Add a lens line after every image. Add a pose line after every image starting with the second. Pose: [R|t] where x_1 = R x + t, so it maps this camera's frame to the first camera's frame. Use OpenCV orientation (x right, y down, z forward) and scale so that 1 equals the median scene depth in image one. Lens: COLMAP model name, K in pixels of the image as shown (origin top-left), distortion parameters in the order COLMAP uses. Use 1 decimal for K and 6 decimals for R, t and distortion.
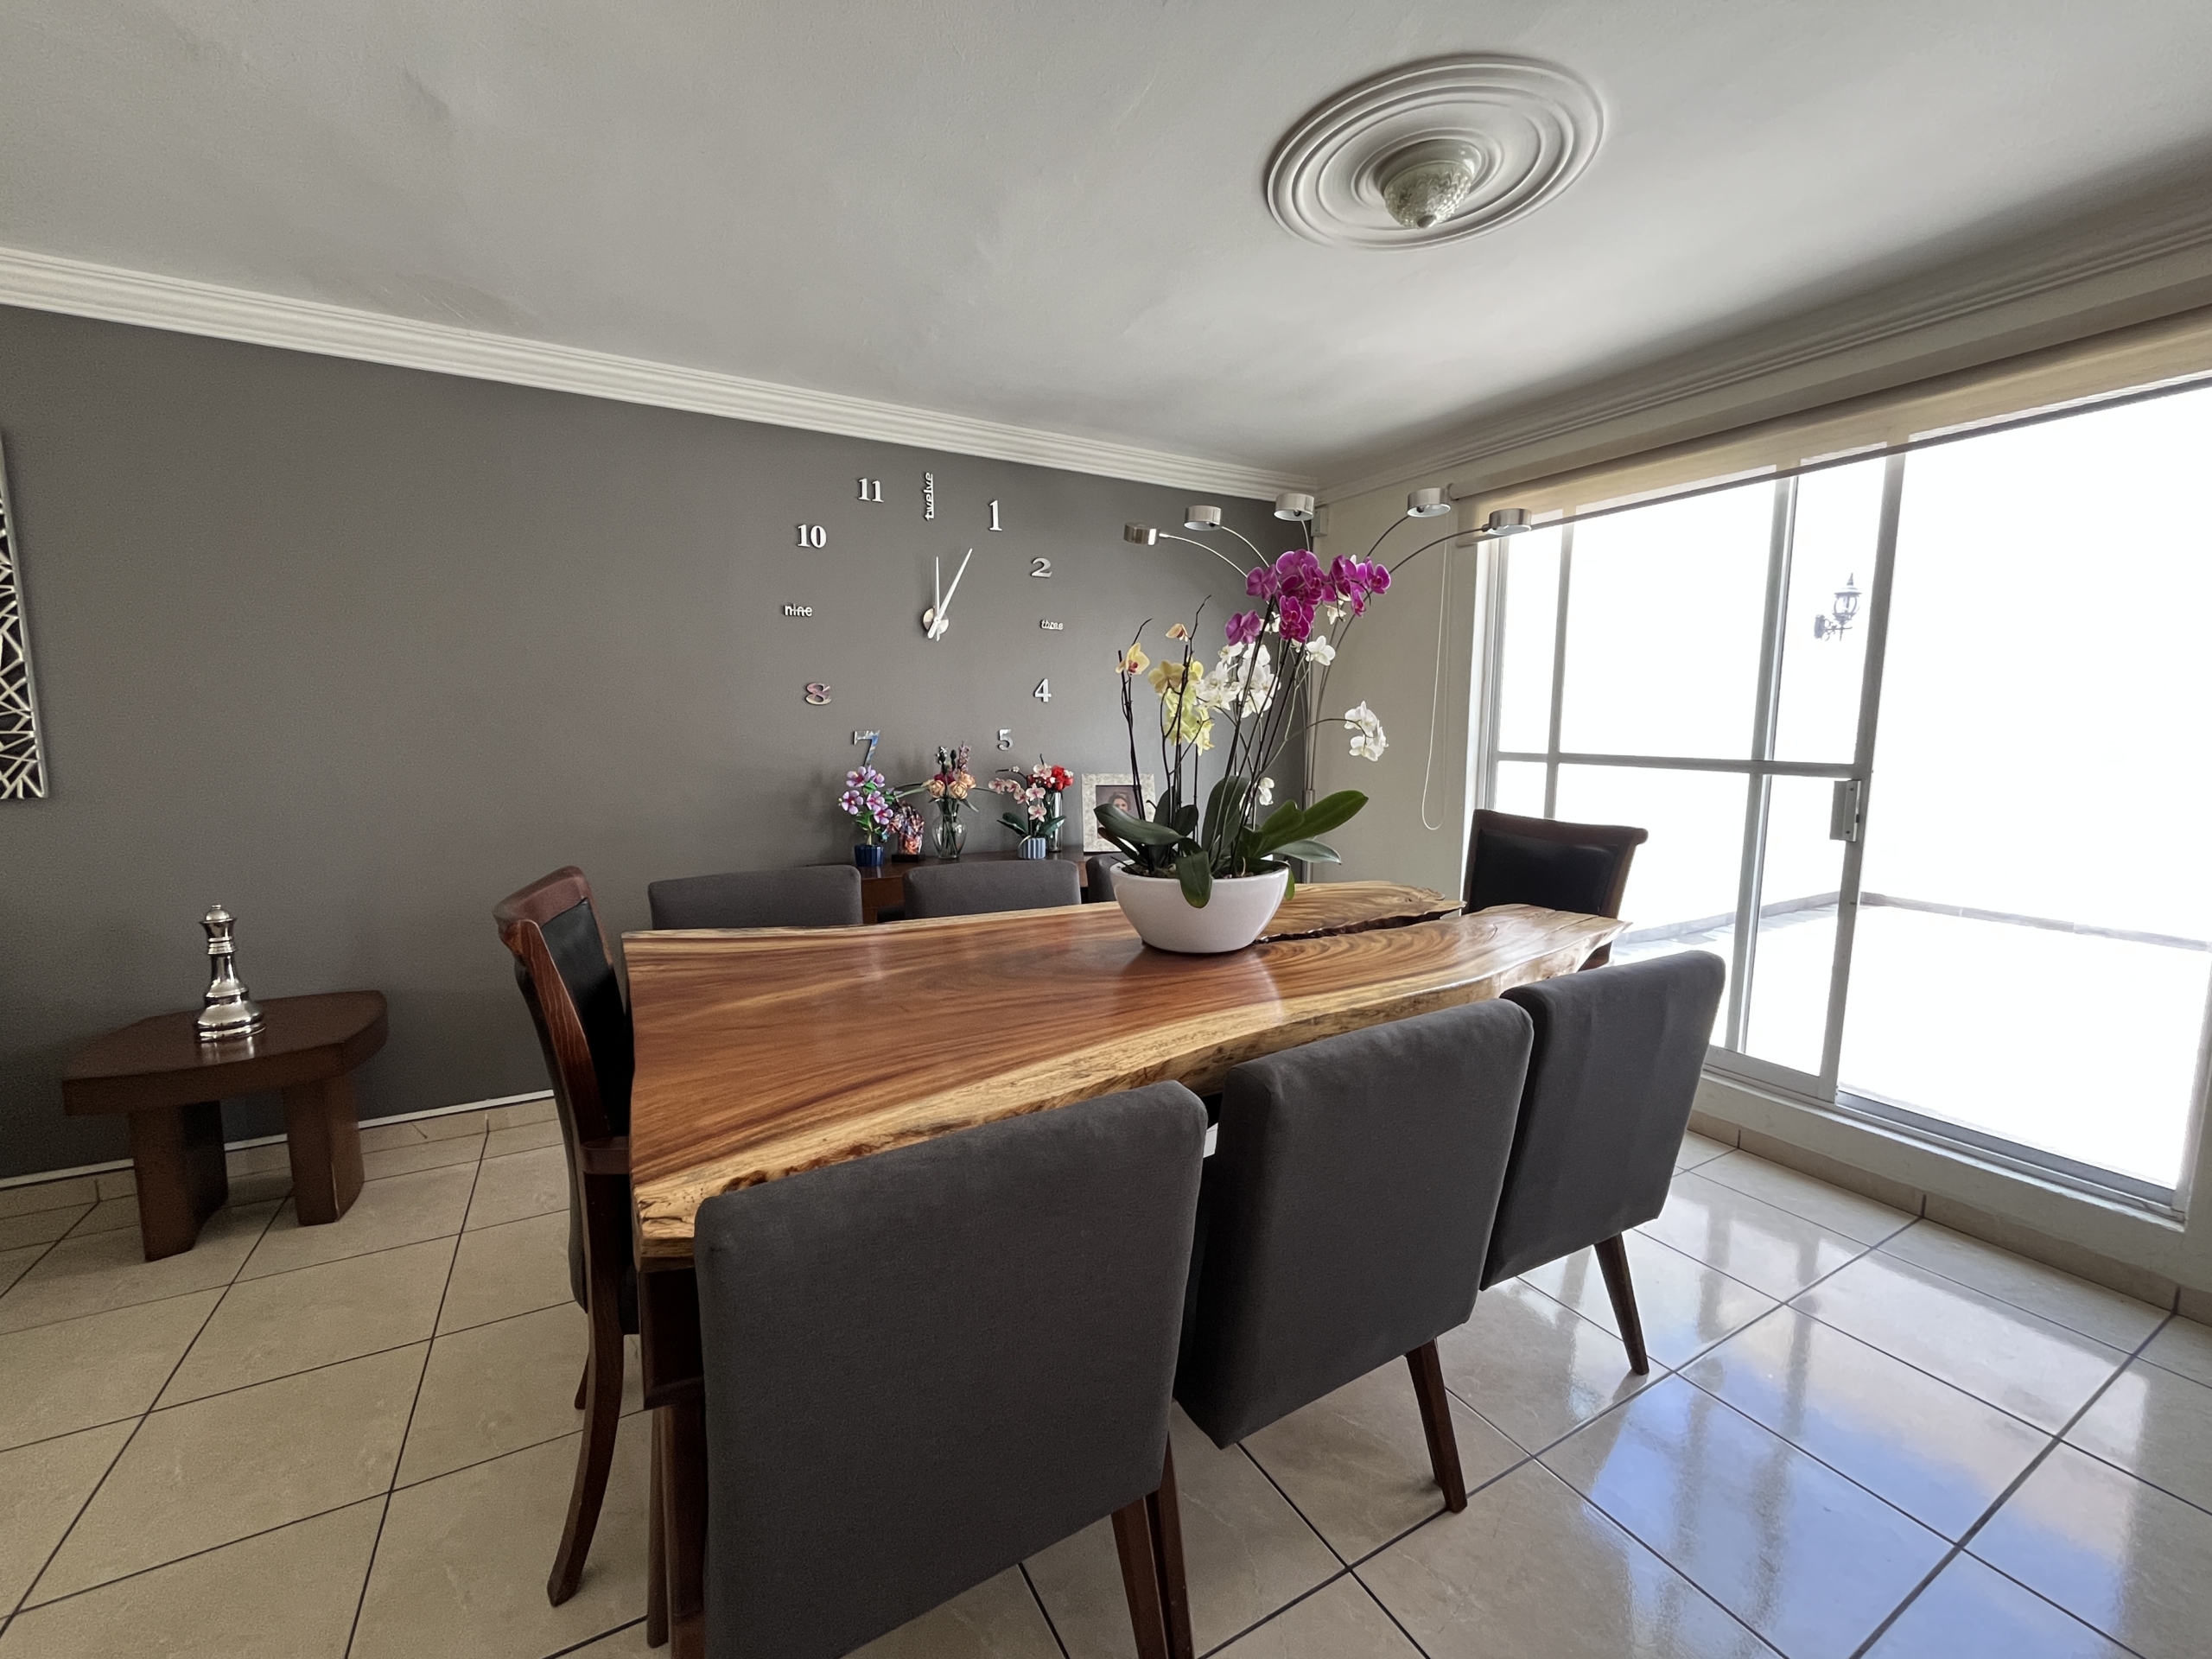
lens RADIAL K [[897.5, 0, 1106.0], [0, 897.5, 829.5], [0, 0, 1]] dist [-0.000926, -0.000099]
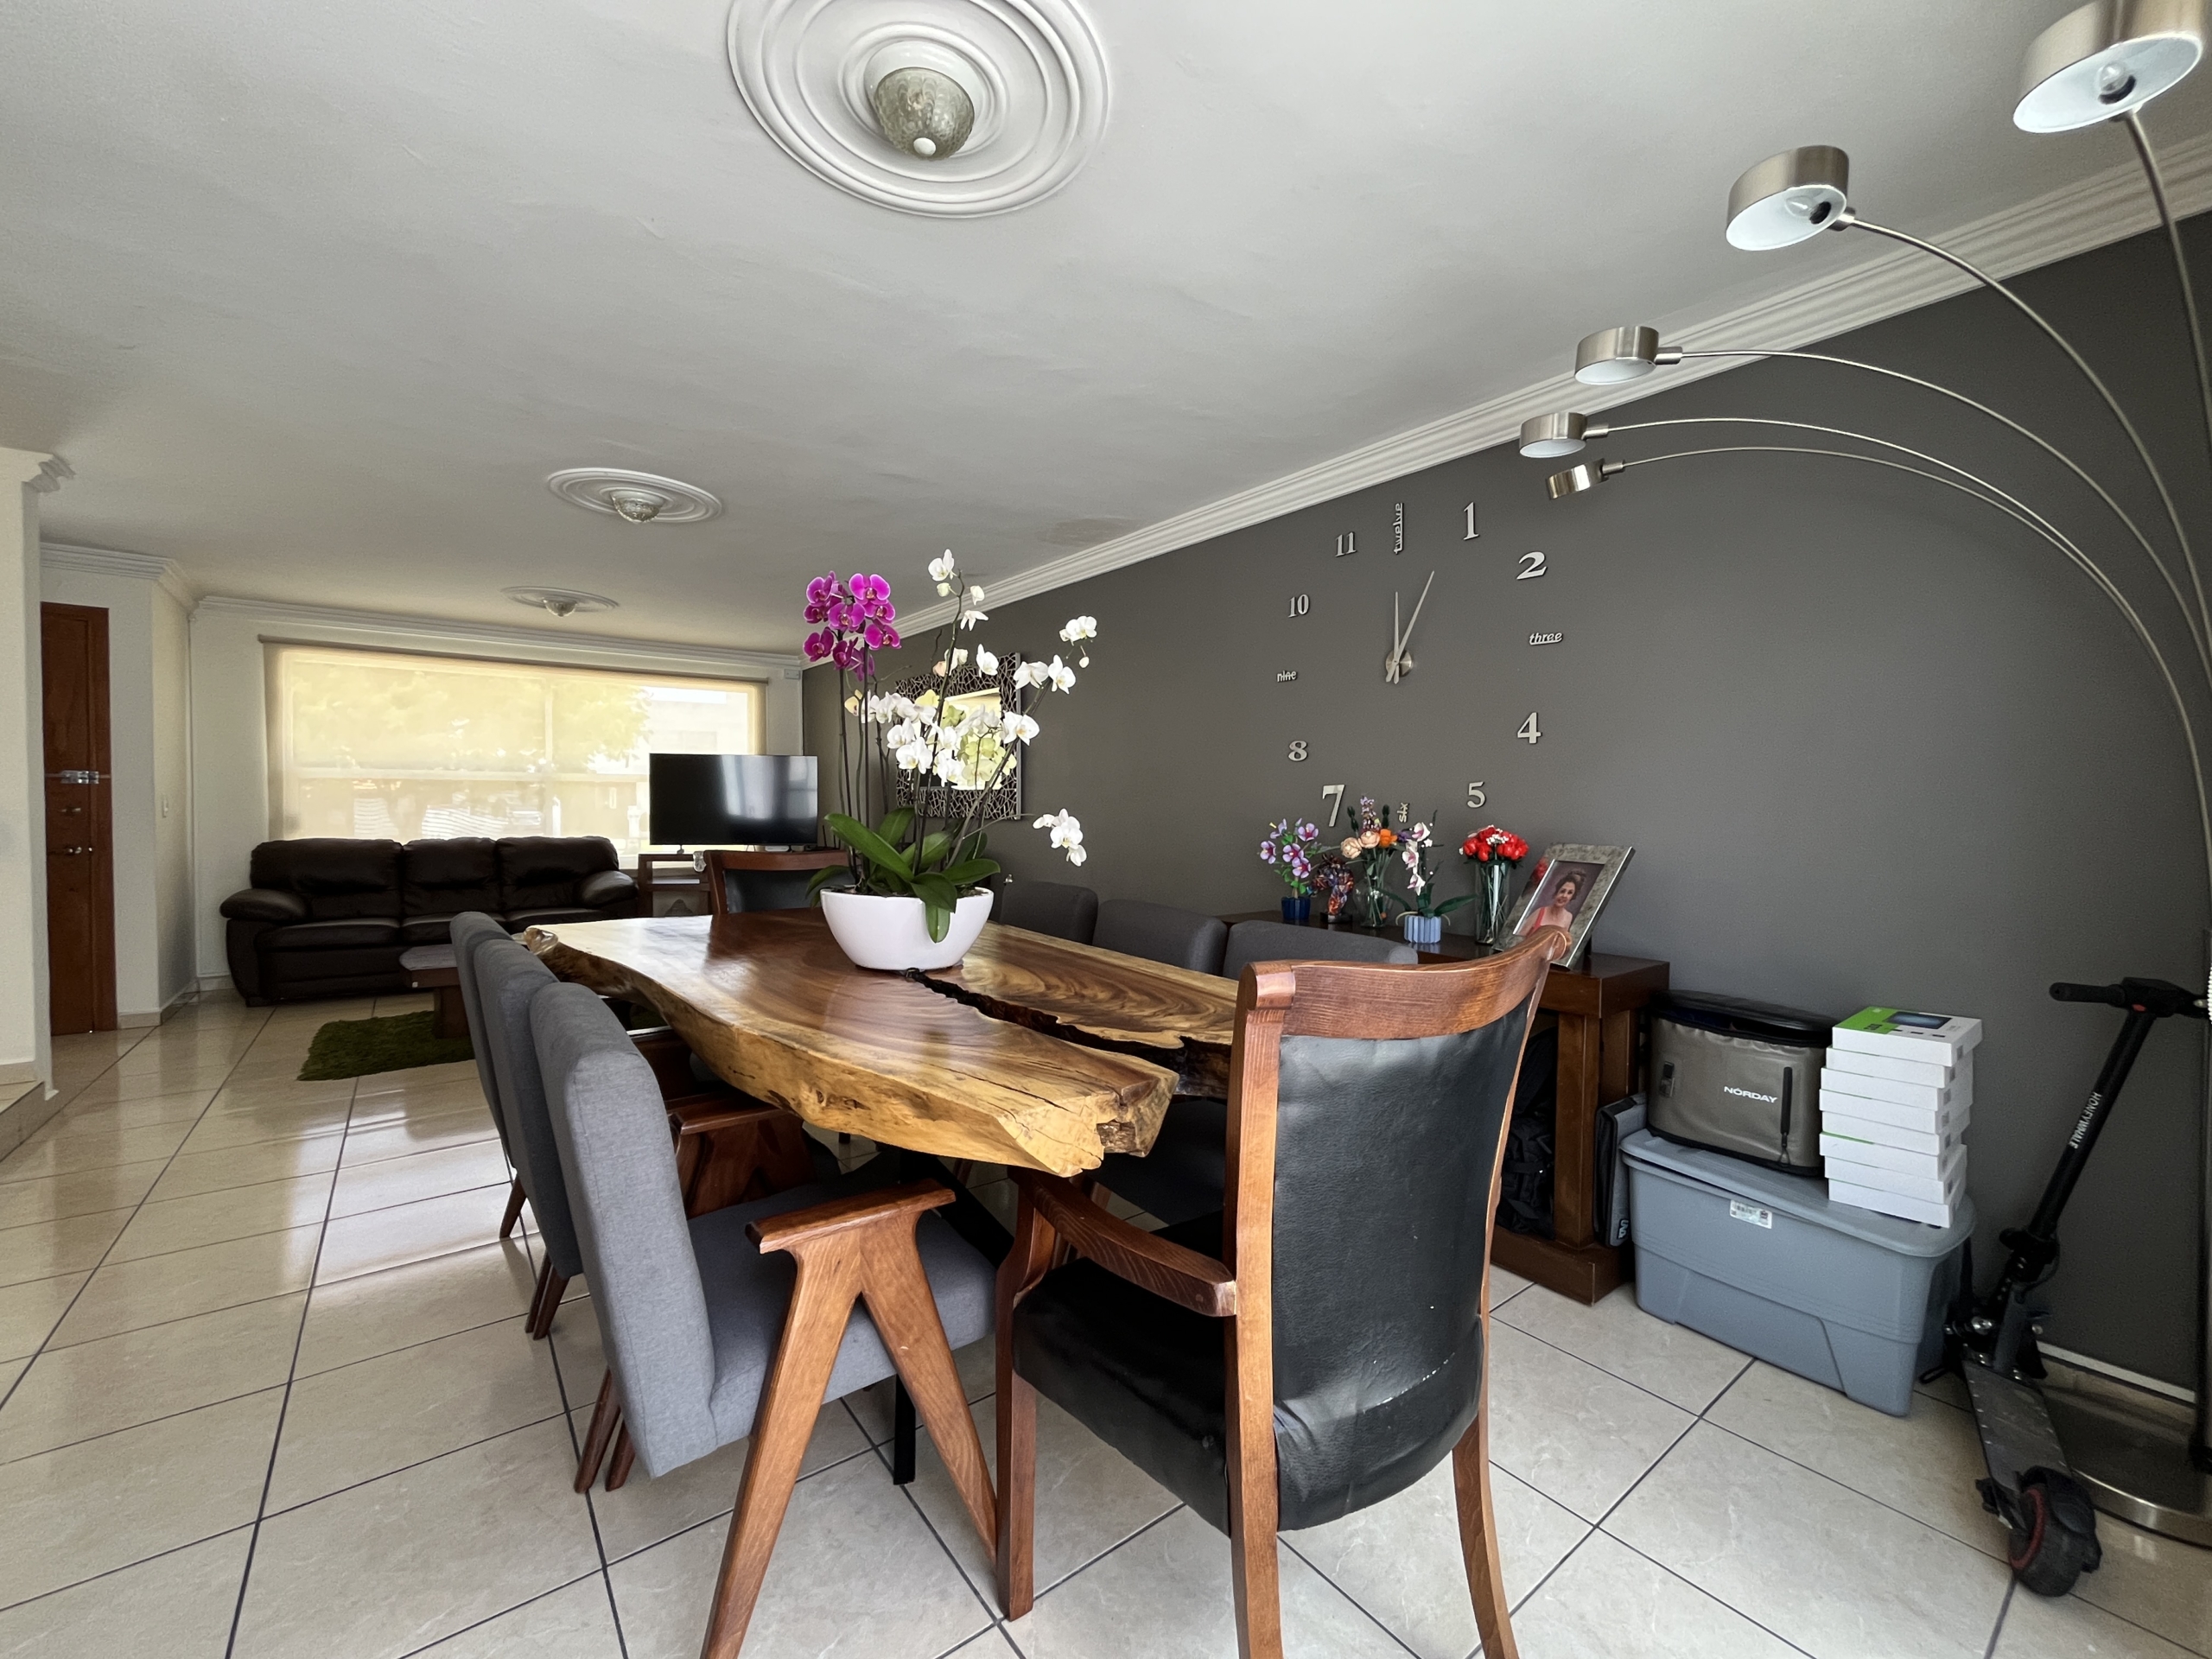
lens RADIAL K [[897.5, 0, 1106.0], [0, 897.5, 829.5], [0, 0, 1]] dist [-0.000926, -0.000099]
pose [[0.139761, 0.023911, -0.989897, 0.664756], [-0.128020, 0.991754, 0.005881, -0.034744], [0.981875, 0.125905, 0.141670, 0.610729]]
